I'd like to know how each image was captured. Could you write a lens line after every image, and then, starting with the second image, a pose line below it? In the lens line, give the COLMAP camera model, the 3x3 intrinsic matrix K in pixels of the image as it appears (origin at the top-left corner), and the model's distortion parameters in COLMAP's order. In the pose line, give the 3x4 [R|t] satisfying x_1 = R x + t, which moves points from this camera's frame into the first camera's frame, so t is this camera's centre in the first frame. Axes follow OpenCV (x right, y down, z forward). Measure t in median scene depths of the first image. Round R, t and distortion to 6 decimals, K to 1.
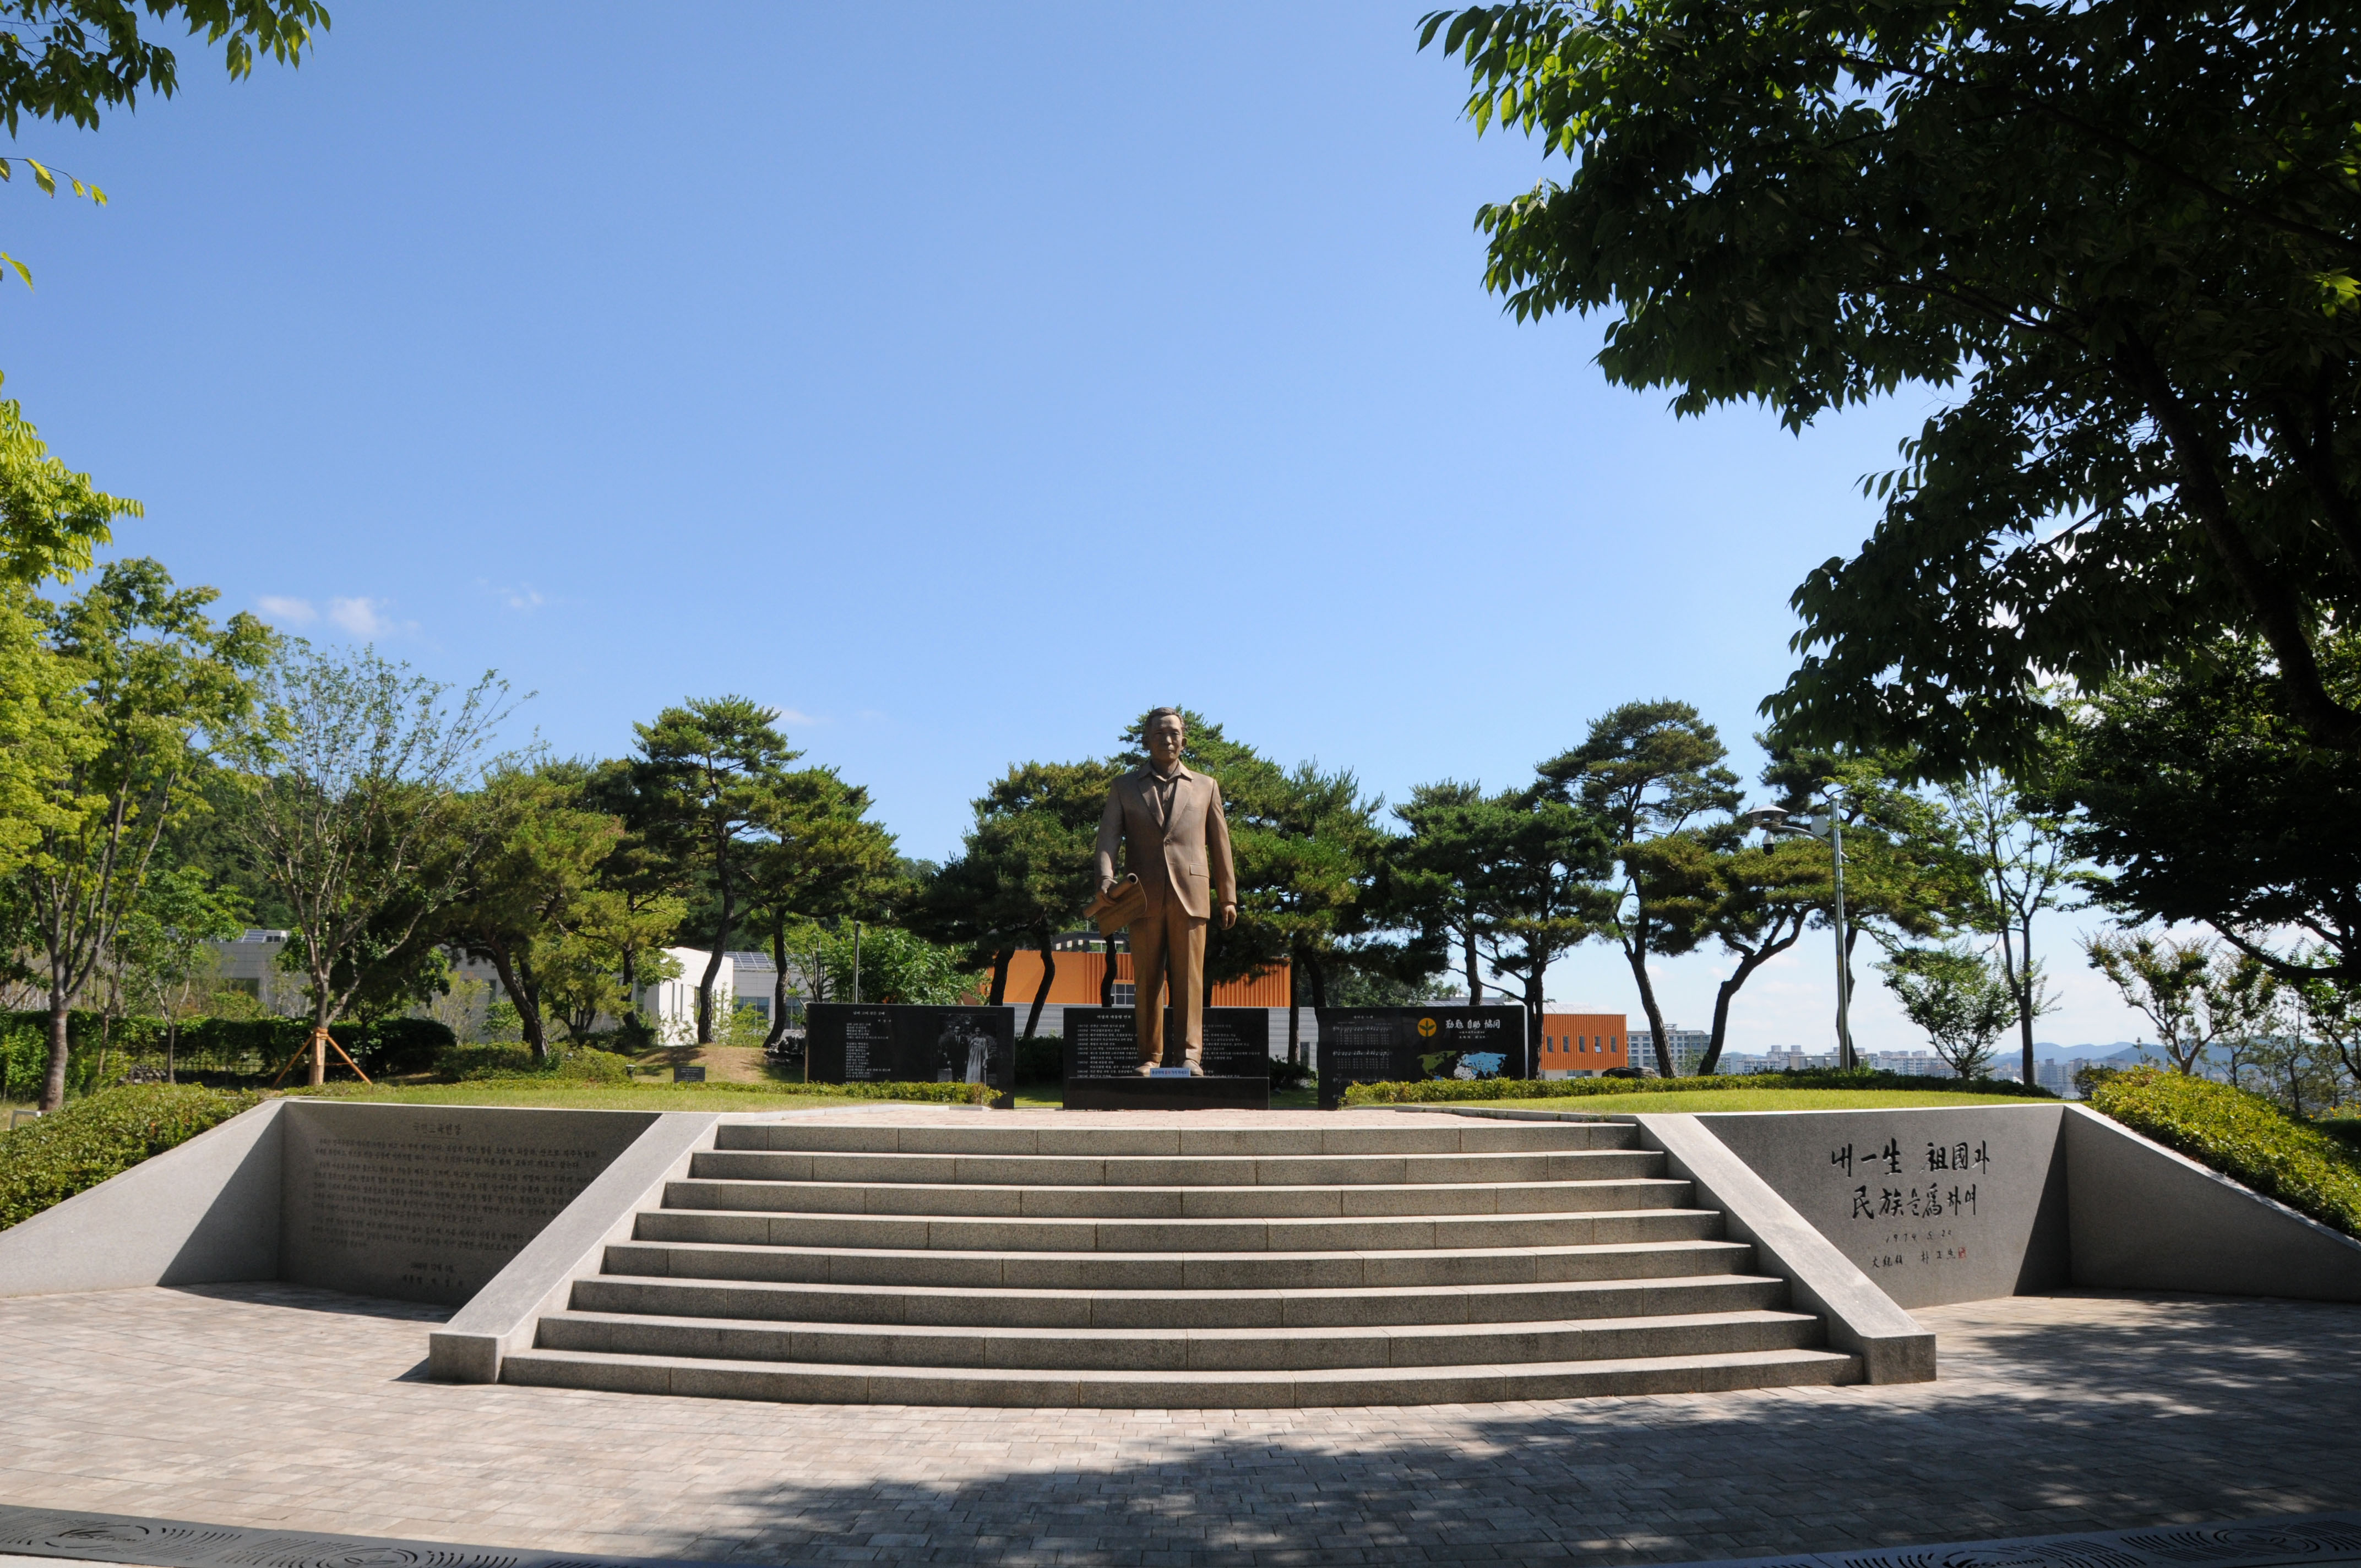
lens RADIAL K [[1906.8, 0, 1179.2], [0, 1906.8, 784.8], [0, 0, 1]] dist [-0.107703, 0.002623]
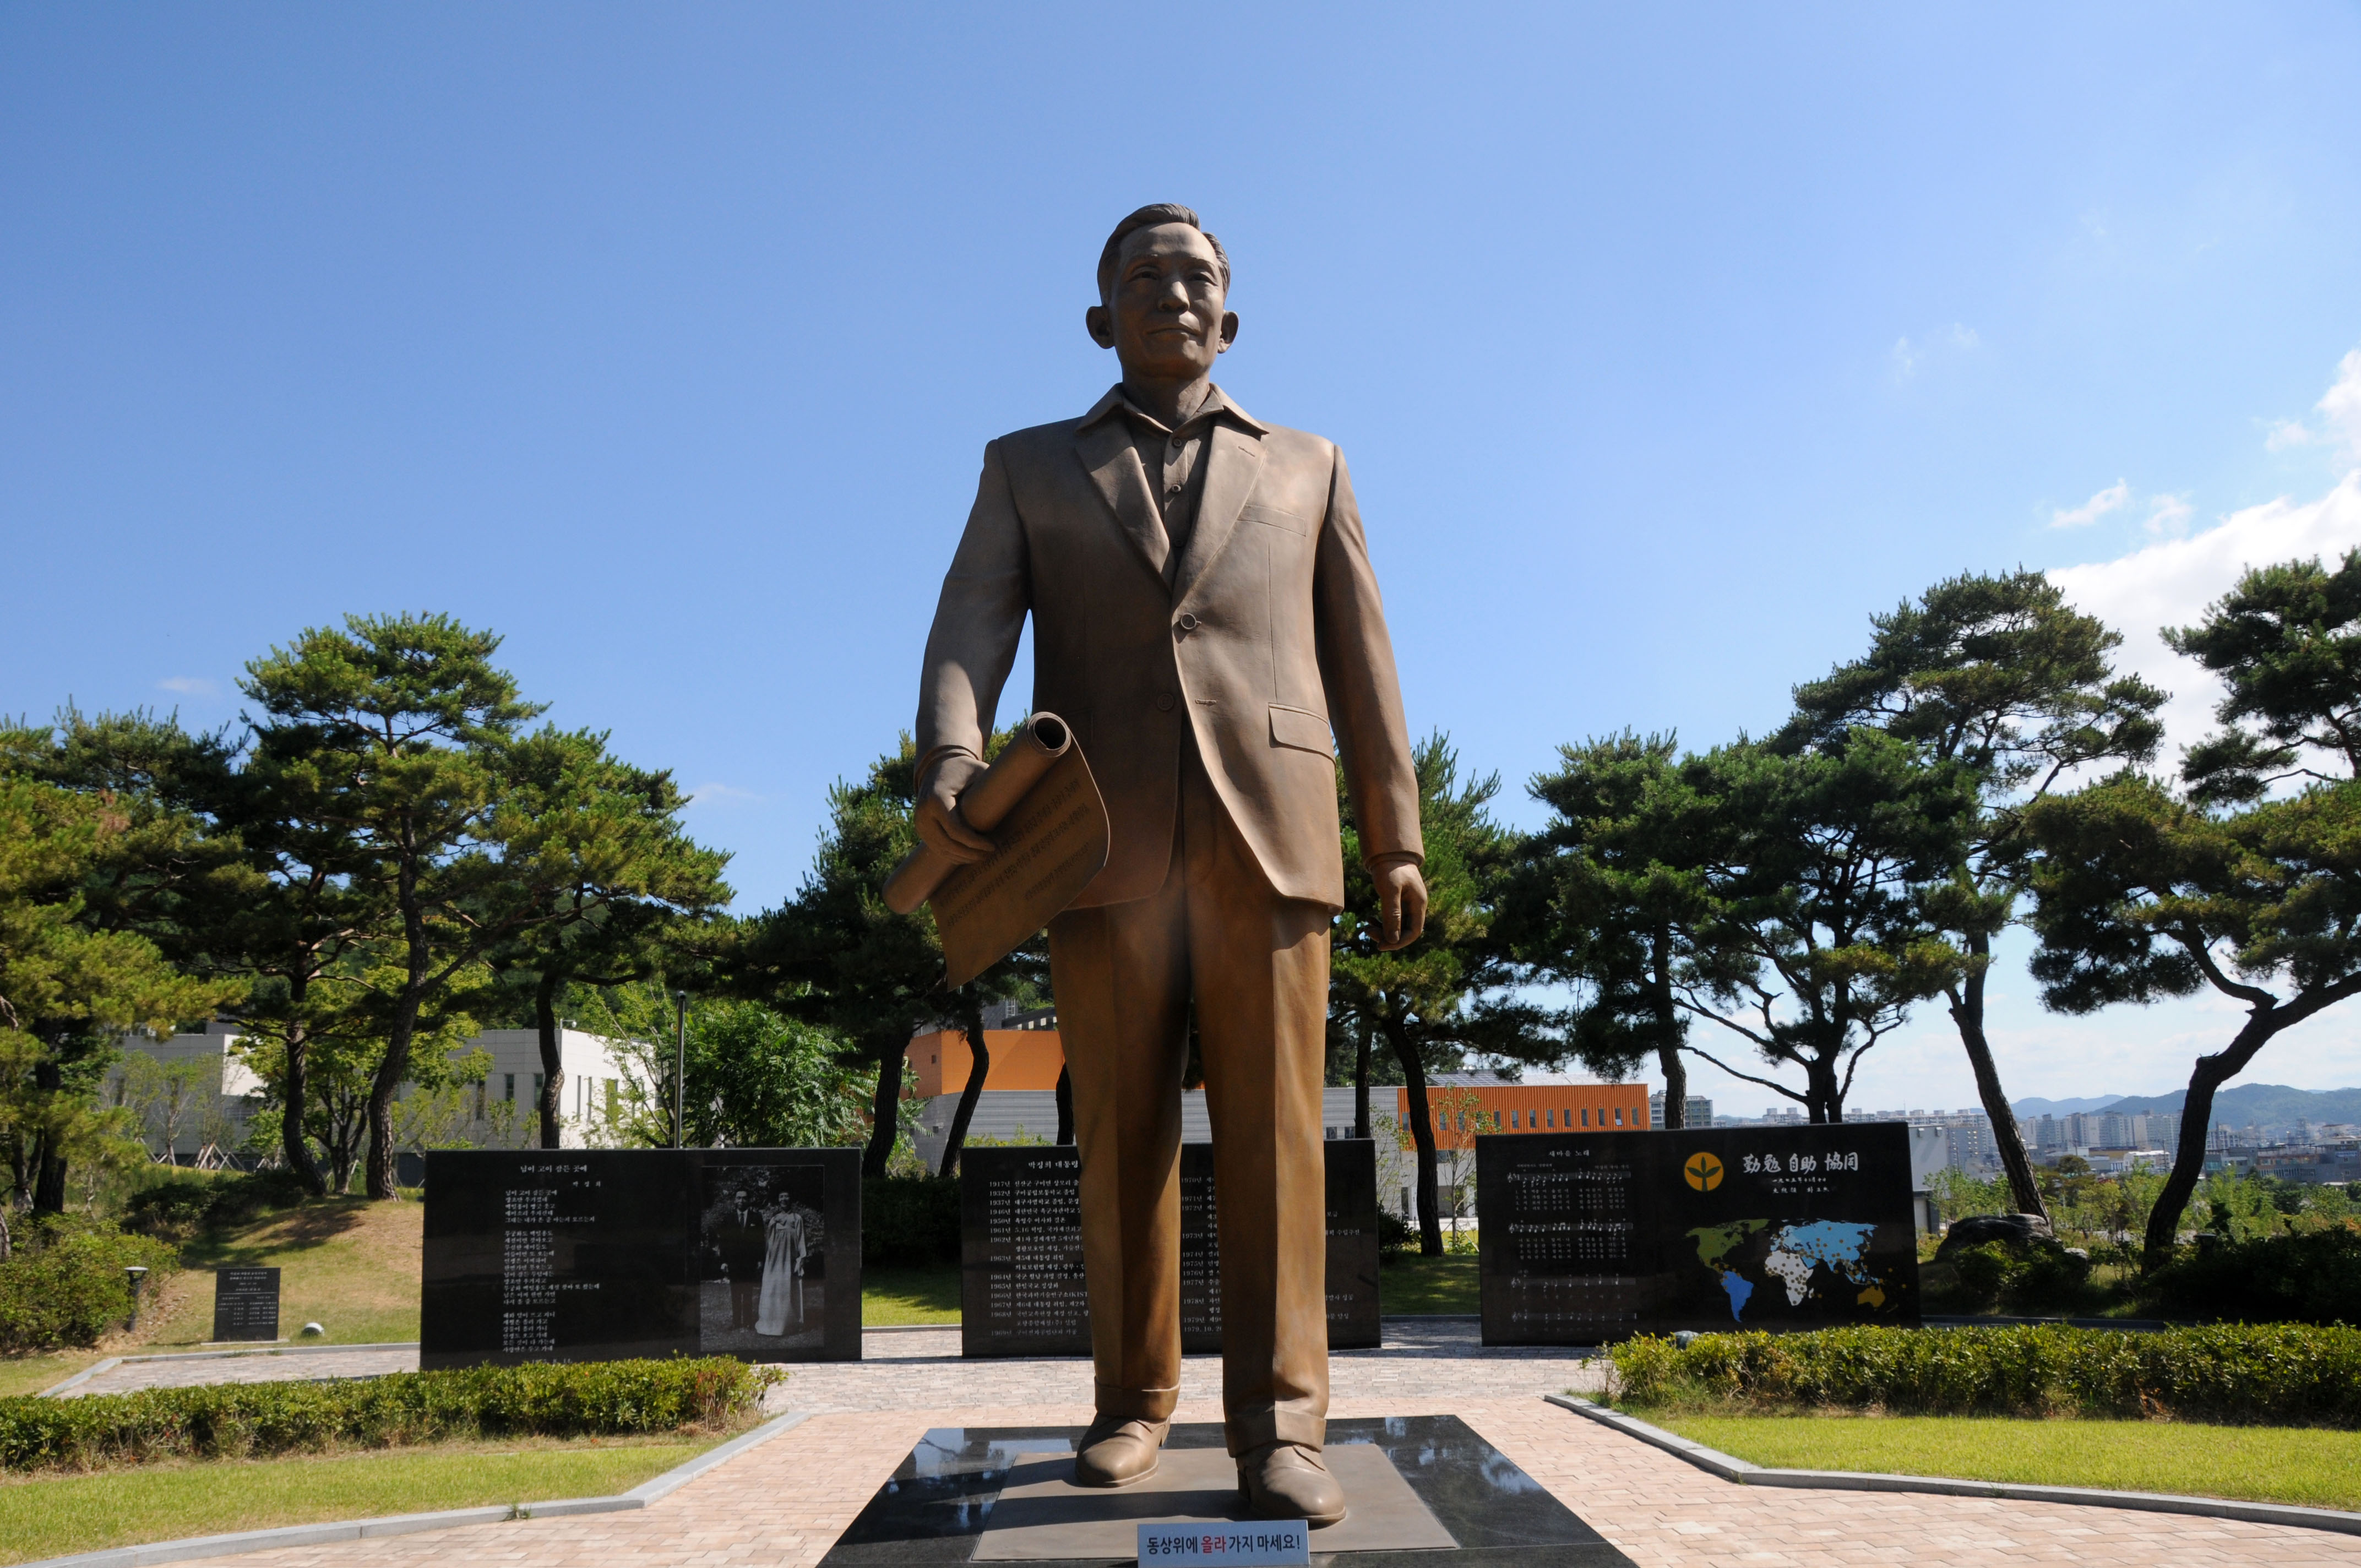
lens RADIAL K [[1906.8, 0, 1181.6], [0, 1906.8, 792.9], [0, 0, 1]] dist [-0.107703, 0.002623]
pose [[0.999709, -0.021237, 0.011434, -0.006714], [0.021626, 0.999152, -0.035034, 0.041411], [-0.010680, 0.035271, 0.999321, 0.479776]]
